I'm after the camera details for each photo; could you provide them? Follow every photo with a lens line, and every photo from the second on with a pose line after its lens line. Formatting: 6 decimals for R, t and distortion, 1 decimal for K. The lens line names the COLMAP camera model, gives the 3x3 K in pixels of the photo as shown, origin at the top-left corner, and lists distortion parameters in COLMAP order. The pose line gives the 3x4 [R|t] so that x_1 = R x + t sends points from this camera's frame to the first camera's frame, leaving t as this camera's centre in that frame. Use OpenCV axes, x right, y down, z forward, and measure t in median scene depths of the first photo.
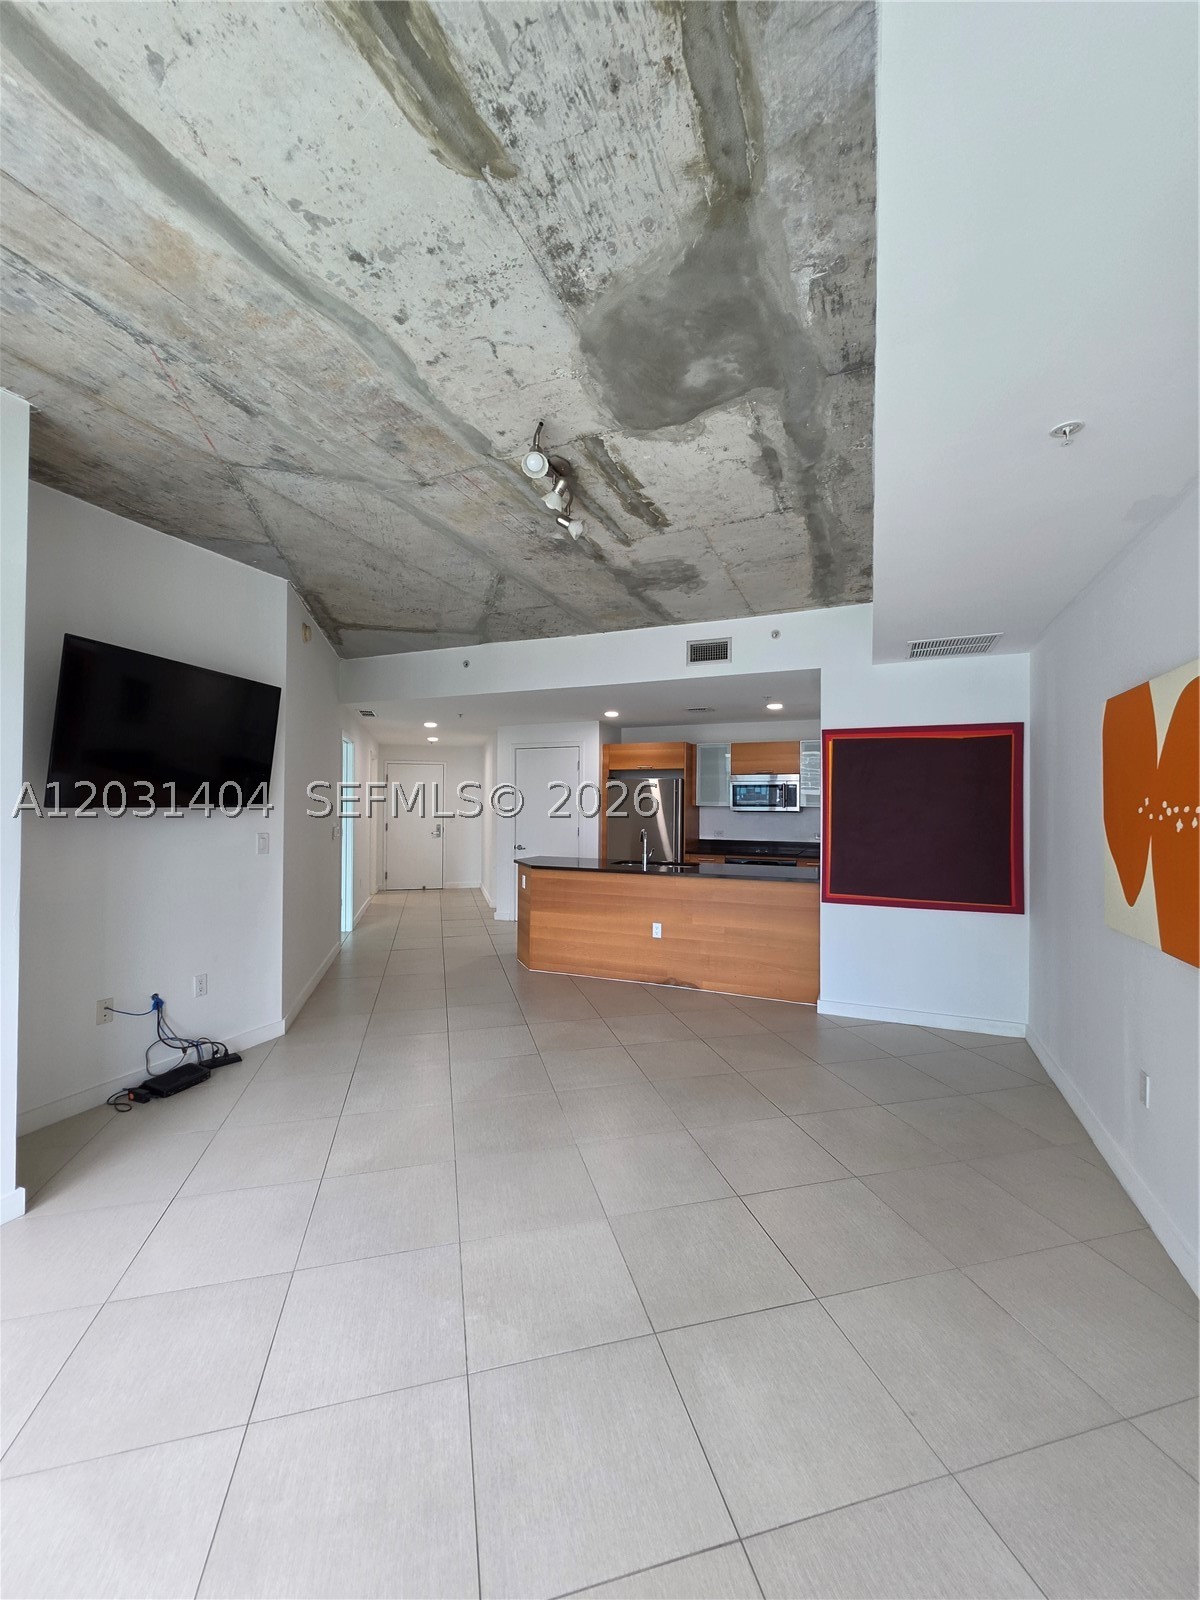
lens RADIAL K [[639.7, 0, 597.3], [0, 639.7, 804.0], [0, 0, 1]] dist [-0.001987, 0.001773]
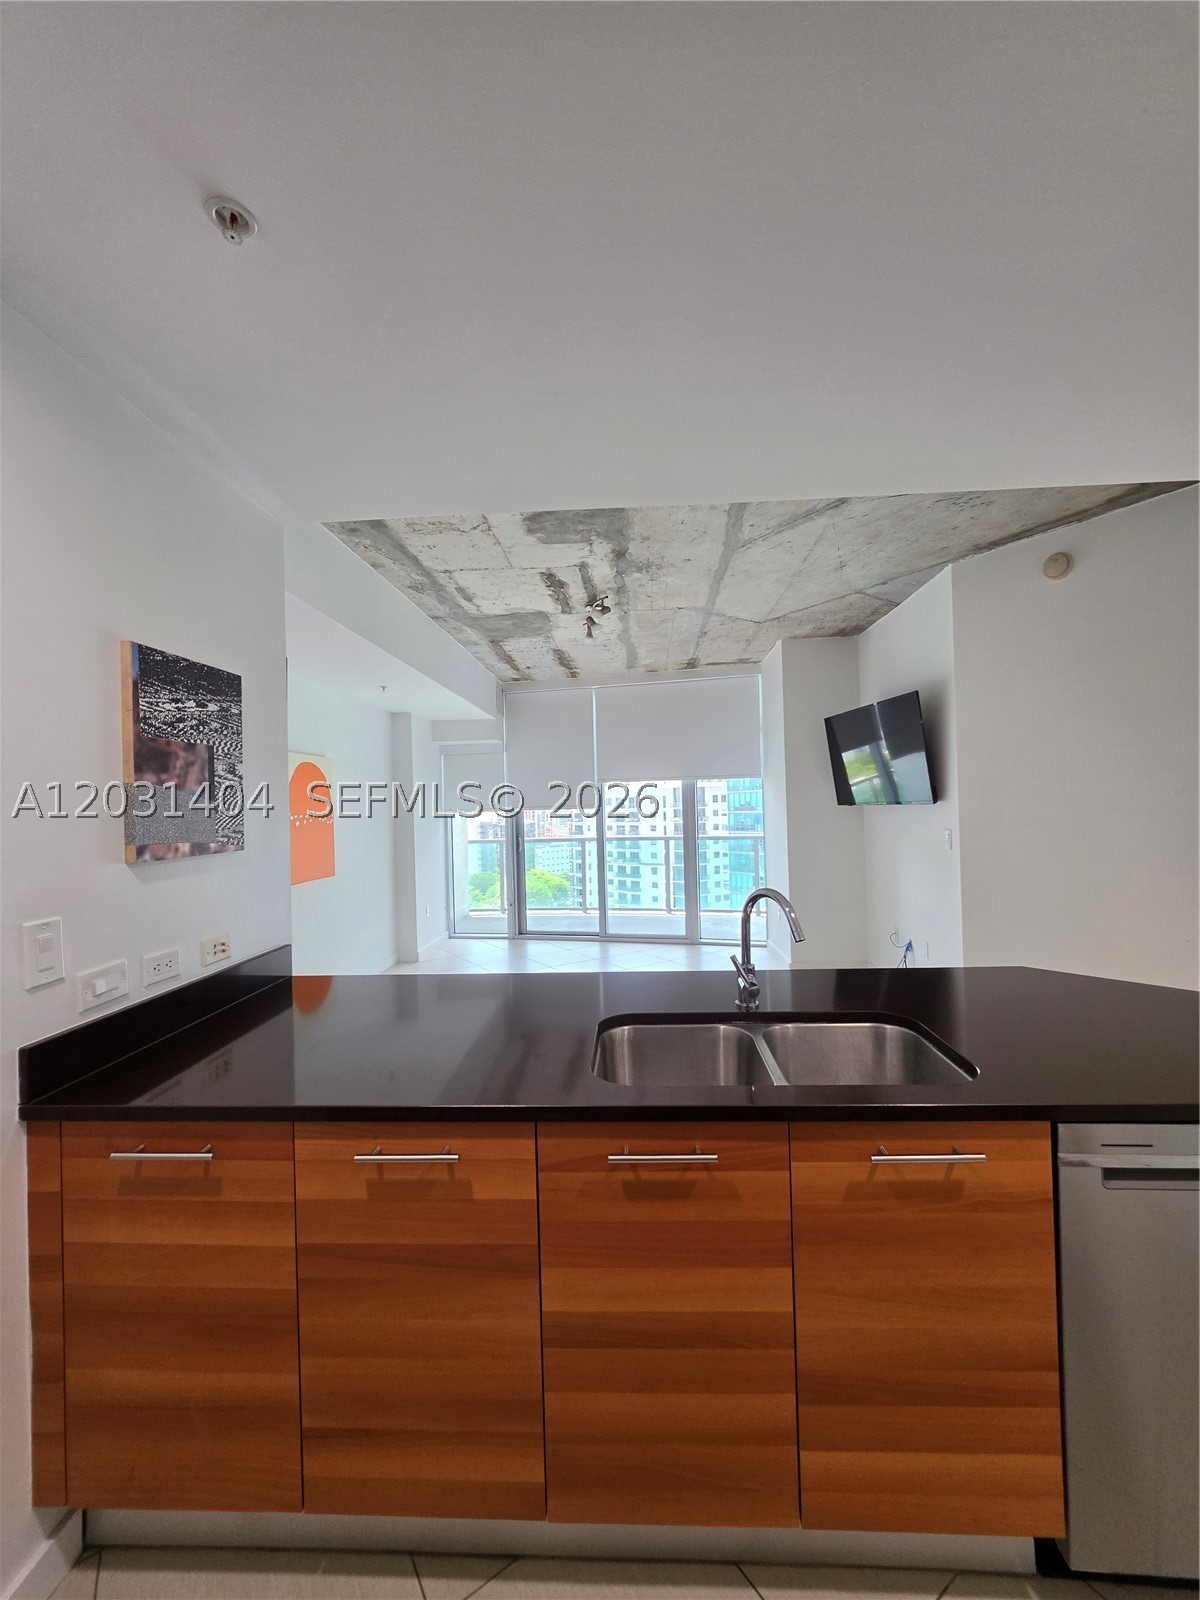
lens RADIAL K [[639.7, 0, 601.6], [0, 639.7, 801.2], [0, 0, 1]] dist [-0.001987, 0.001773]
pose [[-0.940755, 0.014659, -0.338771, 0.509693], [0.020252, 0.999711, -0.012982, 0.004526], [0.338482, -0.019074, -0.940779, 2.655641]]
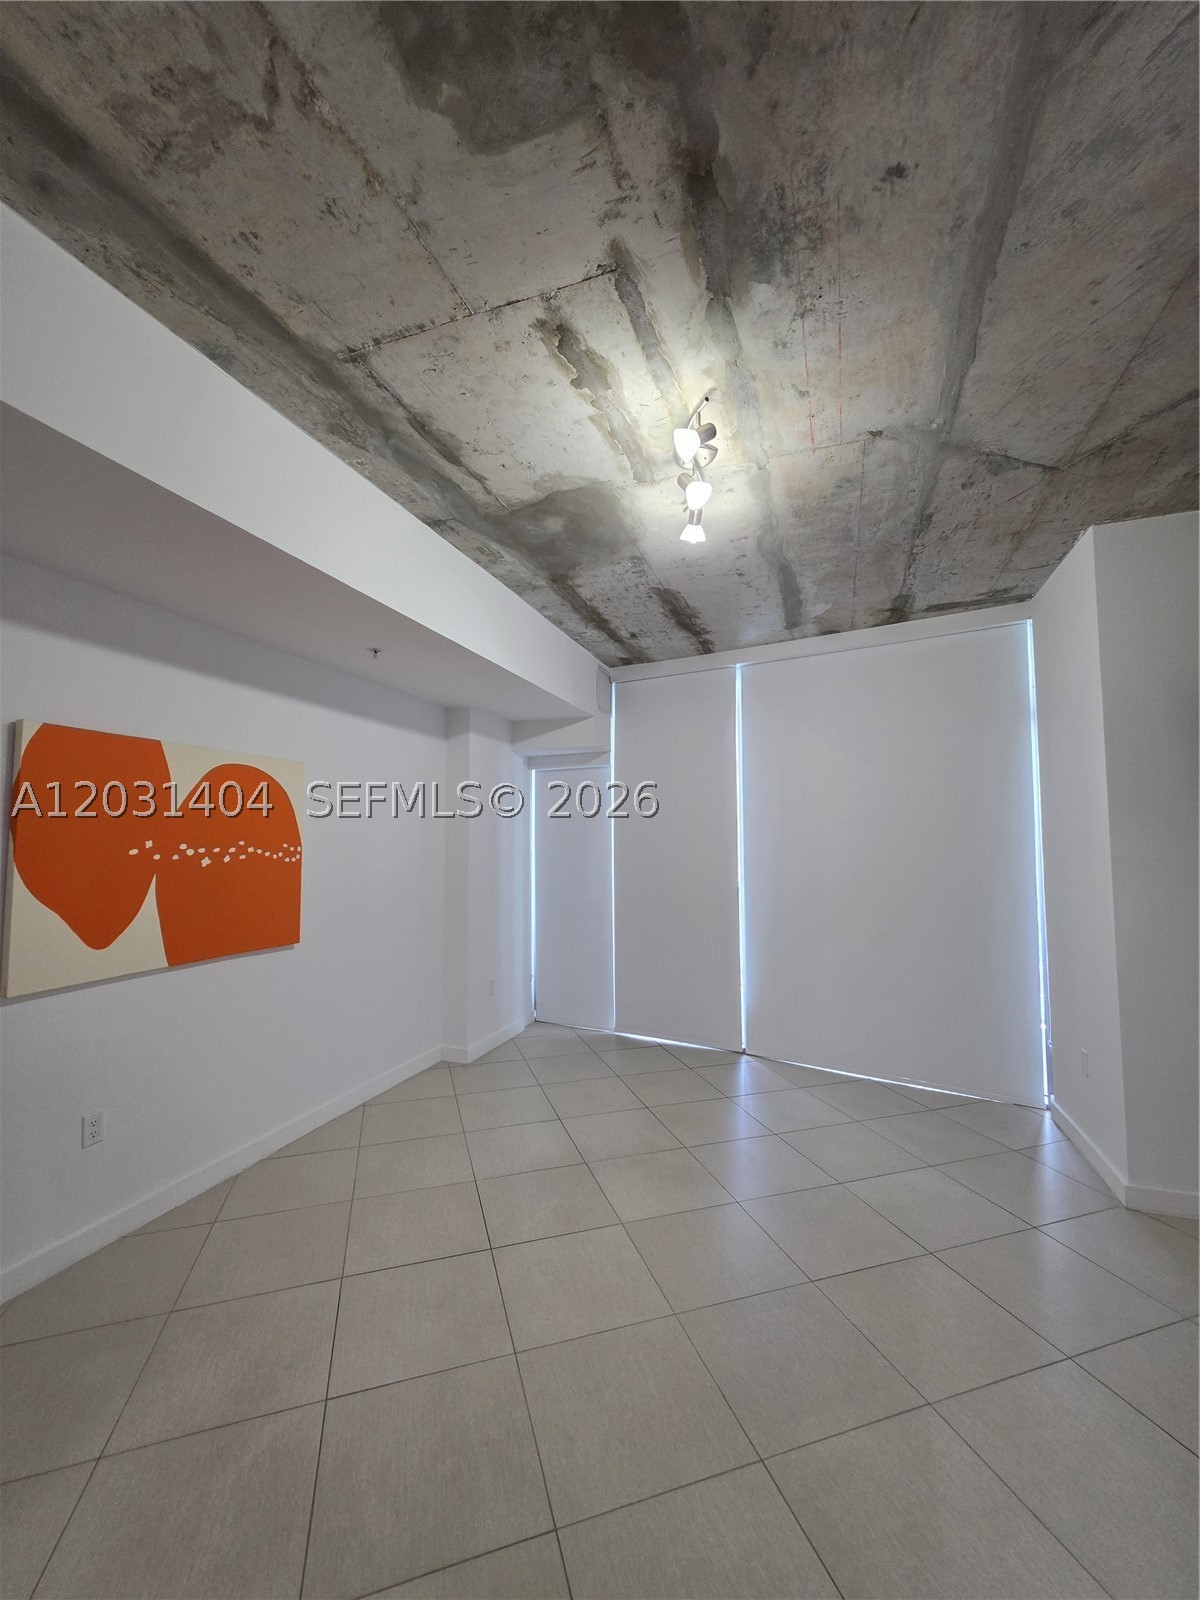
lens RADIAL K [[639.7, 0, 601.6], [0, 639.7, 798.2], [0, 0, 1]] dist [-0.001987, 0.001773]
pose [[-0.998300, -0.011212, -0.057199, 0.104338], [-0.007154, 0.997476, -0.070649, -0.008698], [0.057846, -0.070120, -0.995860, 1.864688]]
